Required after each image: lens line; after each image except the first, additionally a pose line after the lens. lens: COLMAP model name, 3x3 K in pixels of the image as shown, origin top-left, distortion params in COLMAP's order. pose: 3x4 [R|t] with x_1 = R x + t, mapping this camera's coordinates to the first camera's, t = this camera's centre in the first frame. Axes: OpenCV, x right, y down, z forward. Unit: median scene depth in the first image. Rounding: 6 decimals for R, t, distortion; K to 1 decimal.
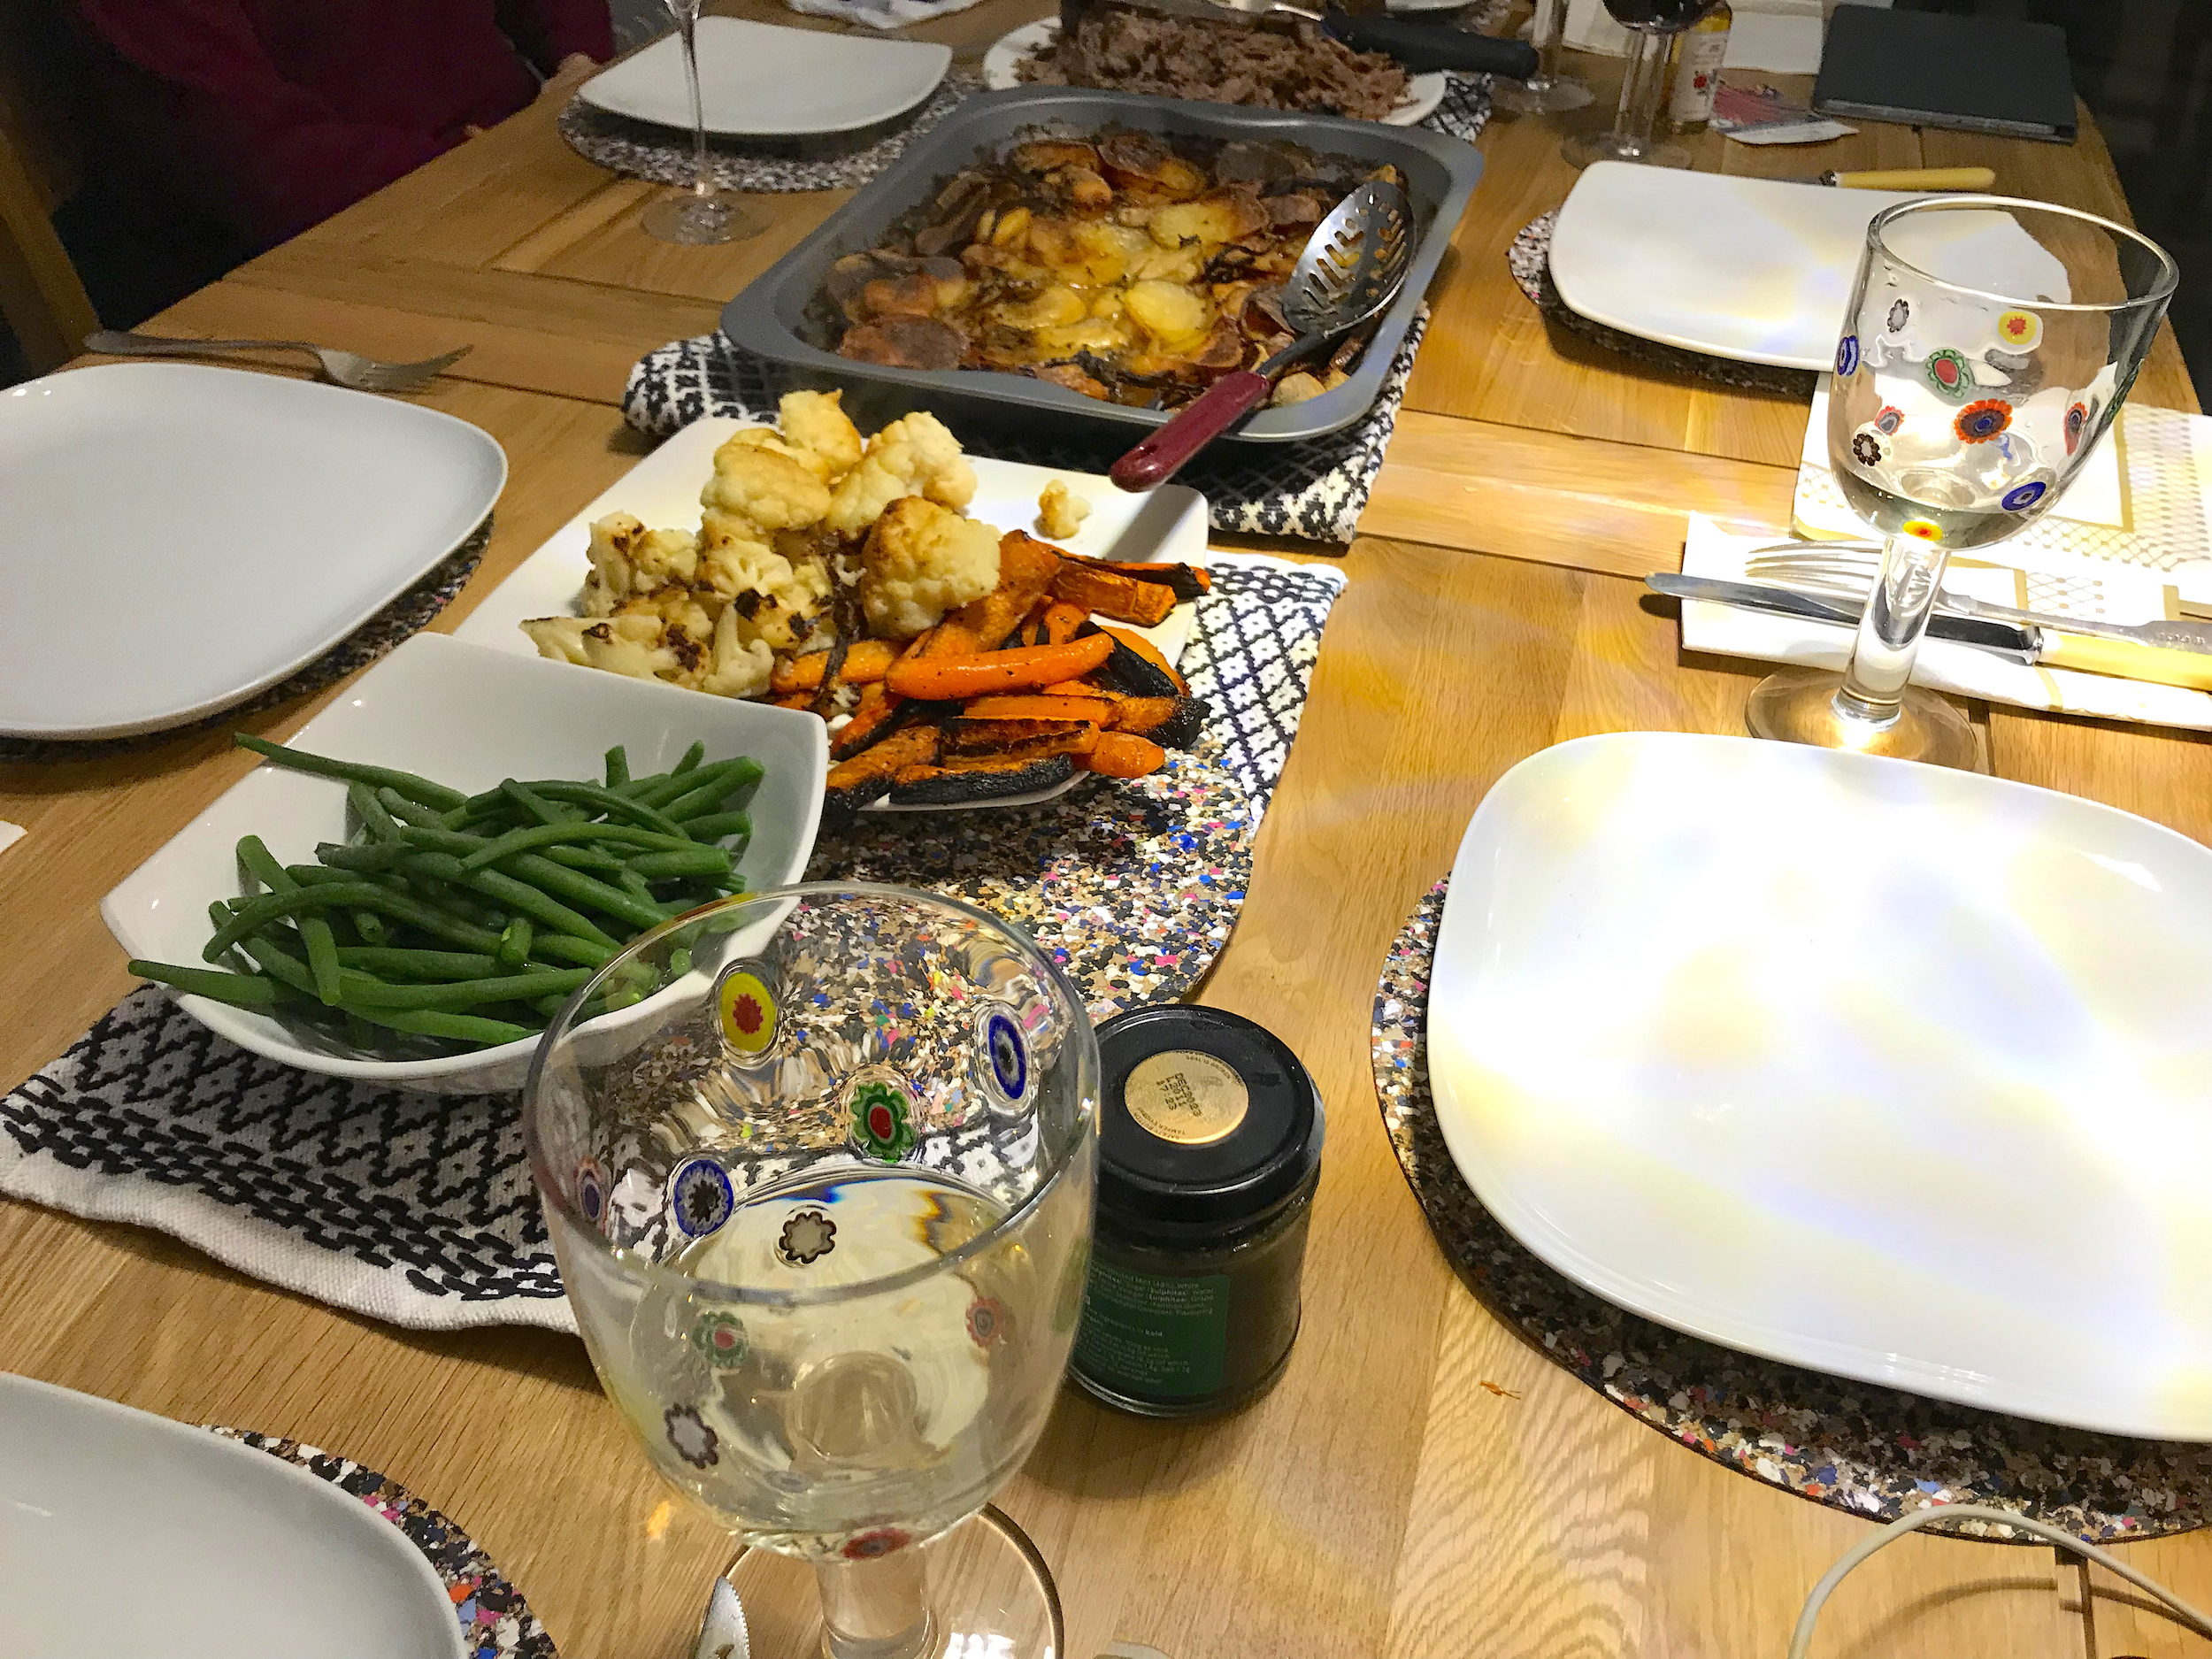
lens RADIAL K [[1805.1, 0, 1106.0], [0, 1805.1, 829.5], [0, 0, 1]] dist [0.049628, -0.066932]
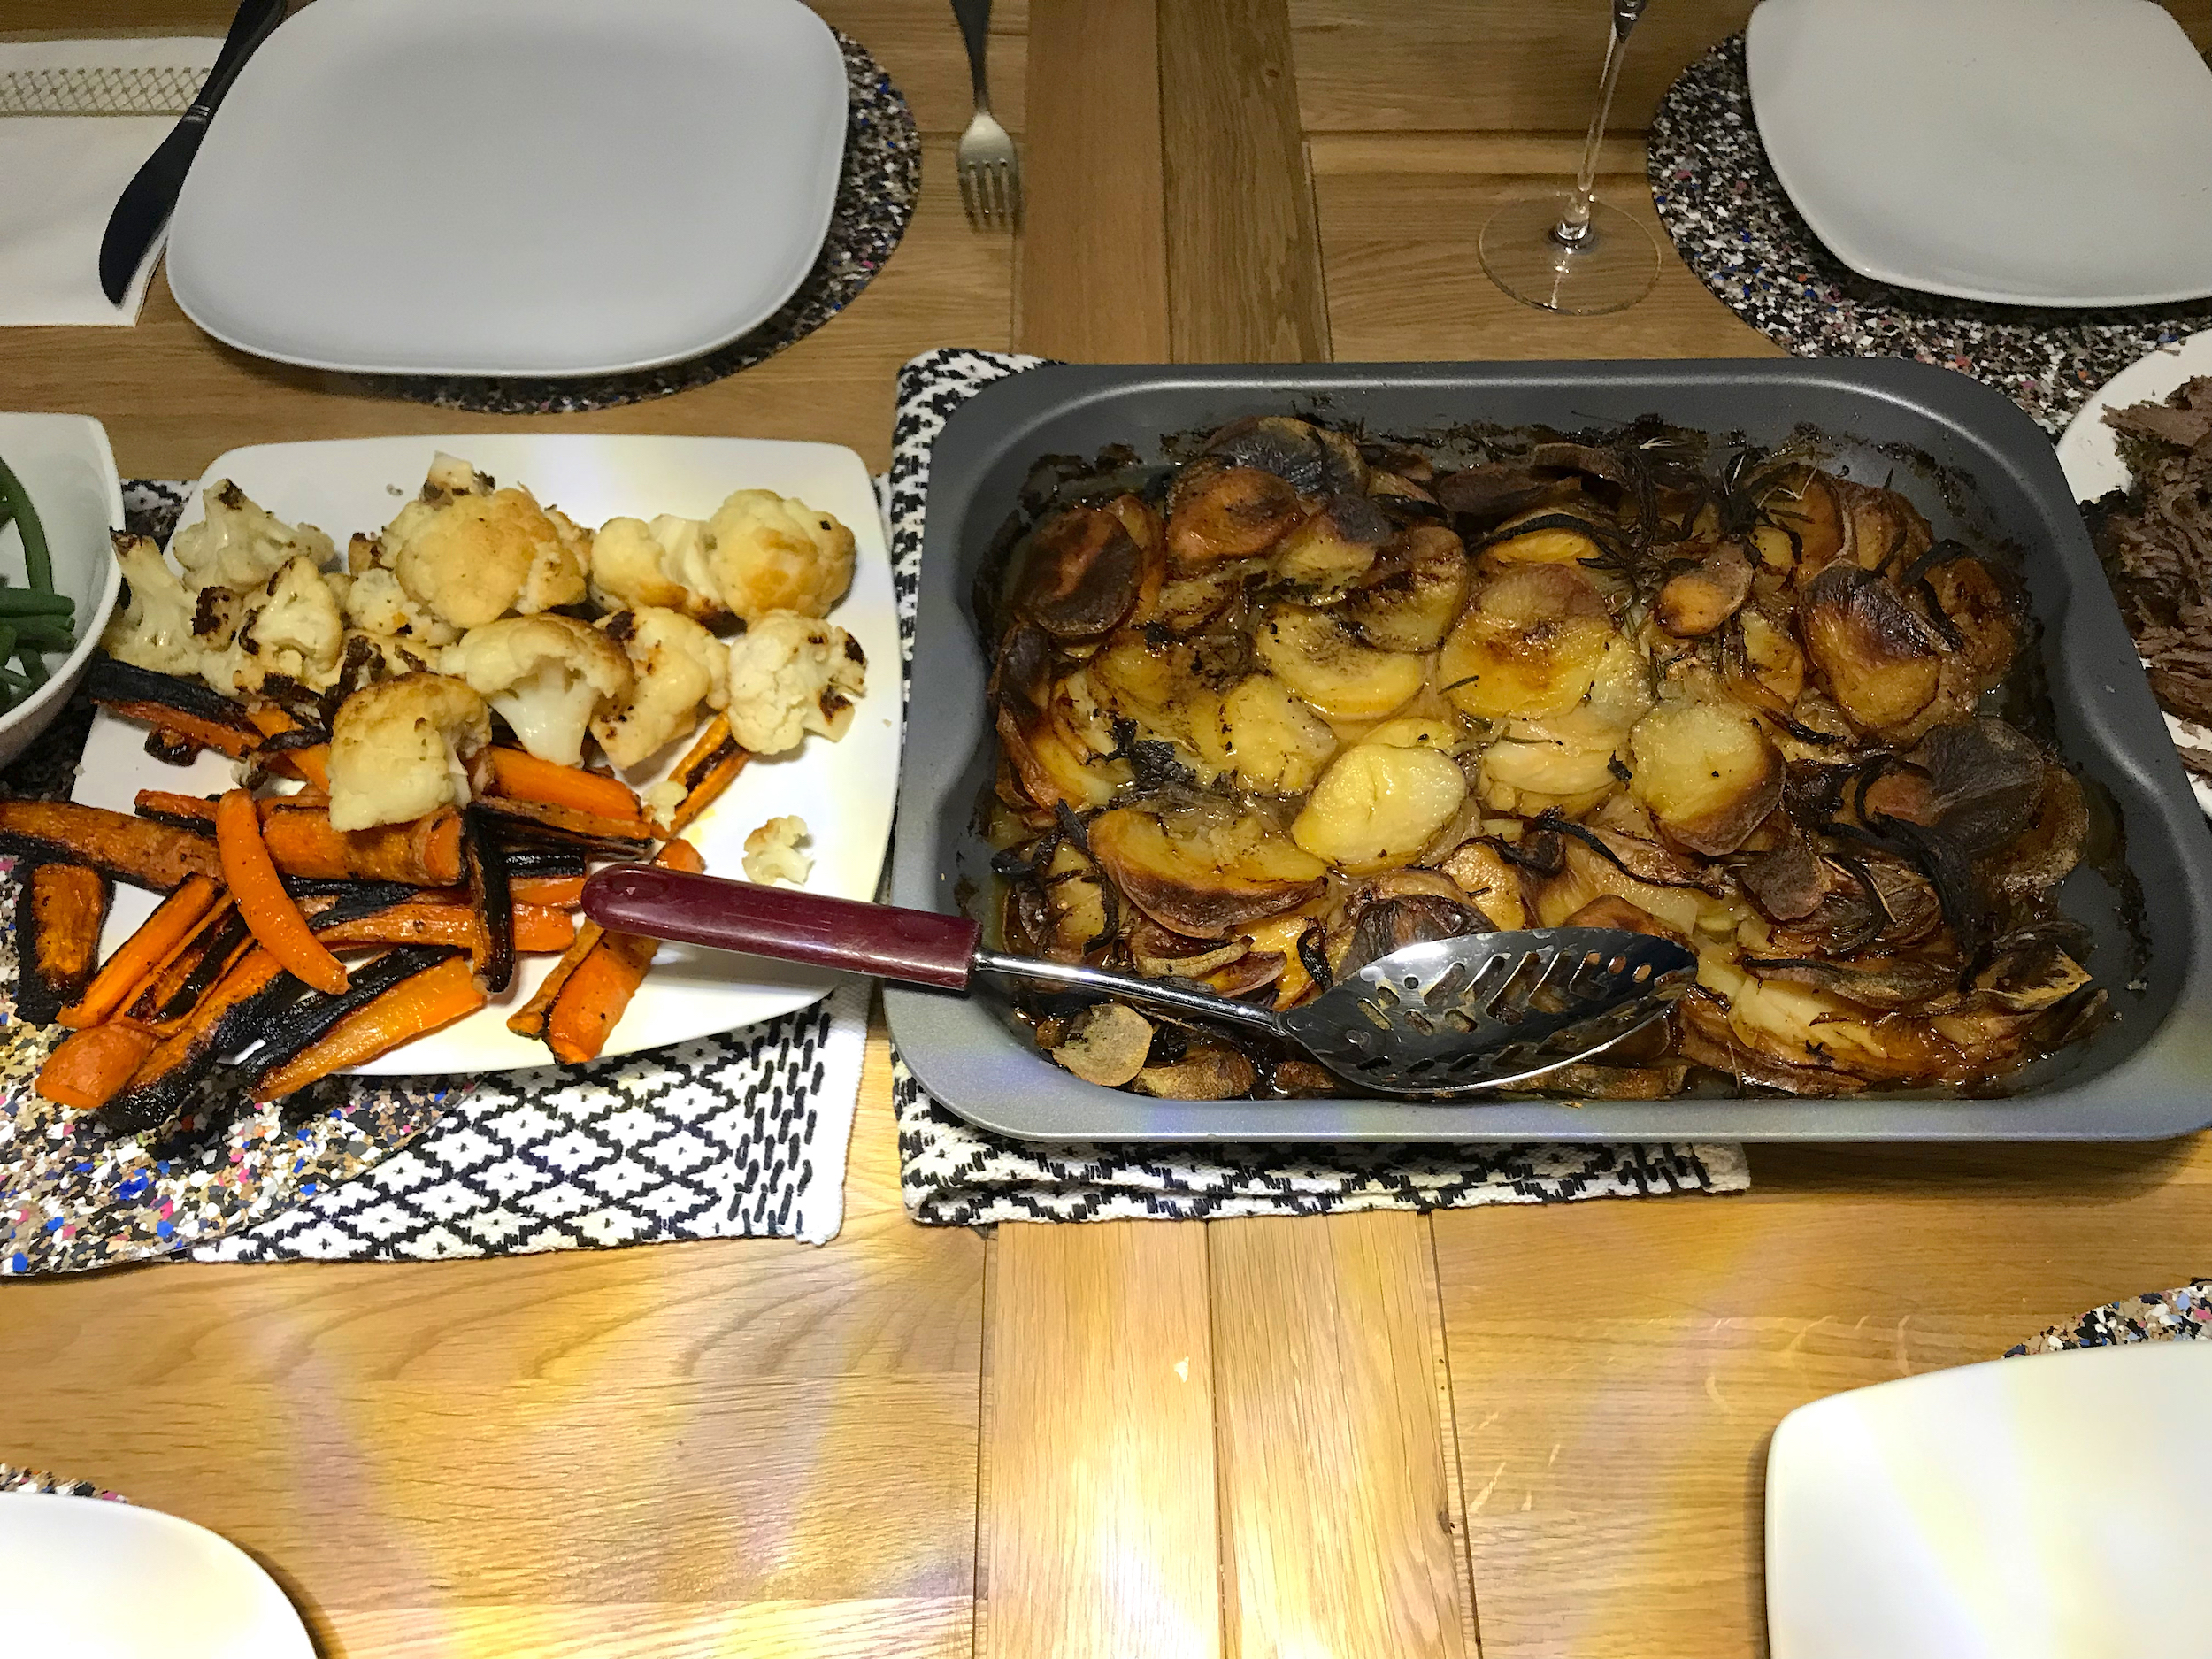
lens RADIAL K [[1838.1, 0, 1103.1], [0, 1838.1, 837.9], [0, 0, 1]] dist [0.049669, -0.046516]
pose [[0.305416, 0.768926, -0.561670, 0.442389], [-0.596115, 0.614364, 0.516918, -0.658029], [0.742542, 0.176945, 0.646005, 0.613962]]
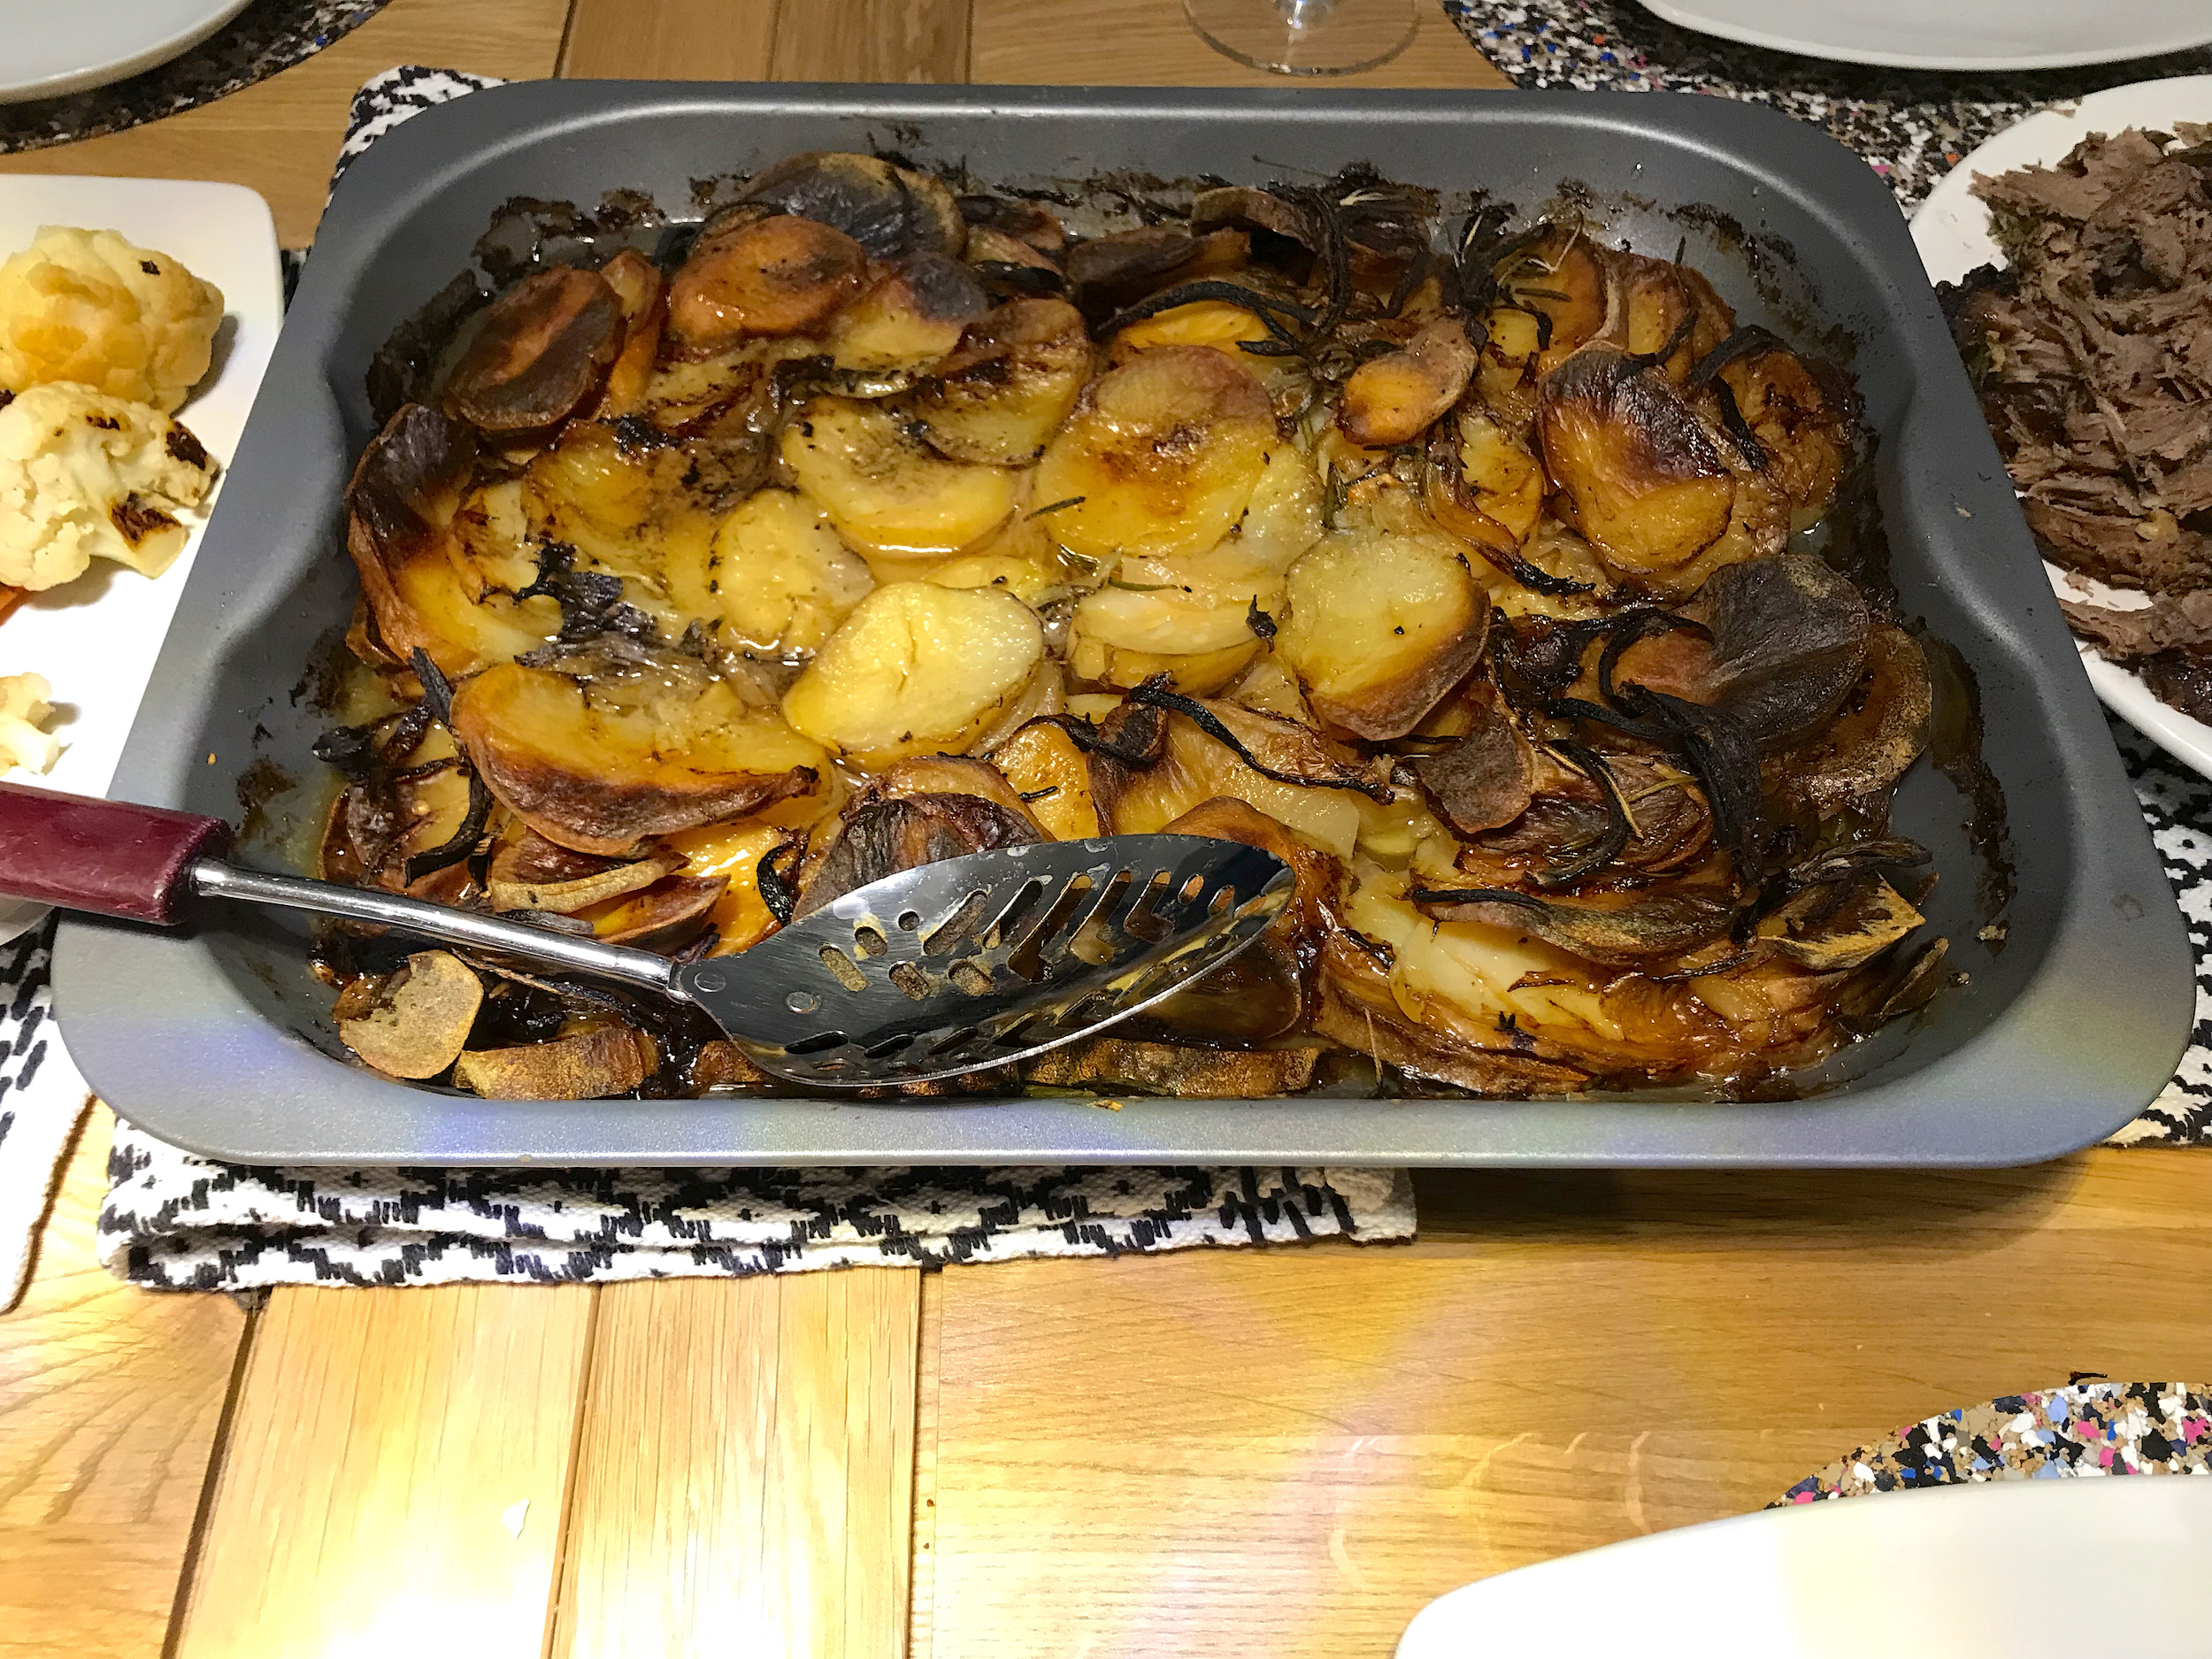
lens RADIAL K [[1805.1, 0, 1106.0], [0, 1805.1, 829.5], [0, 0, 1]] dist [0.049628, -0.066932]
pose [[0.310571, 0.765721, -0.563219, 0.377359], [-0.612612, 0.614290, 0.497347, -0.599196], [0.726810, 0.190573, 0.659871, 0.905627]]
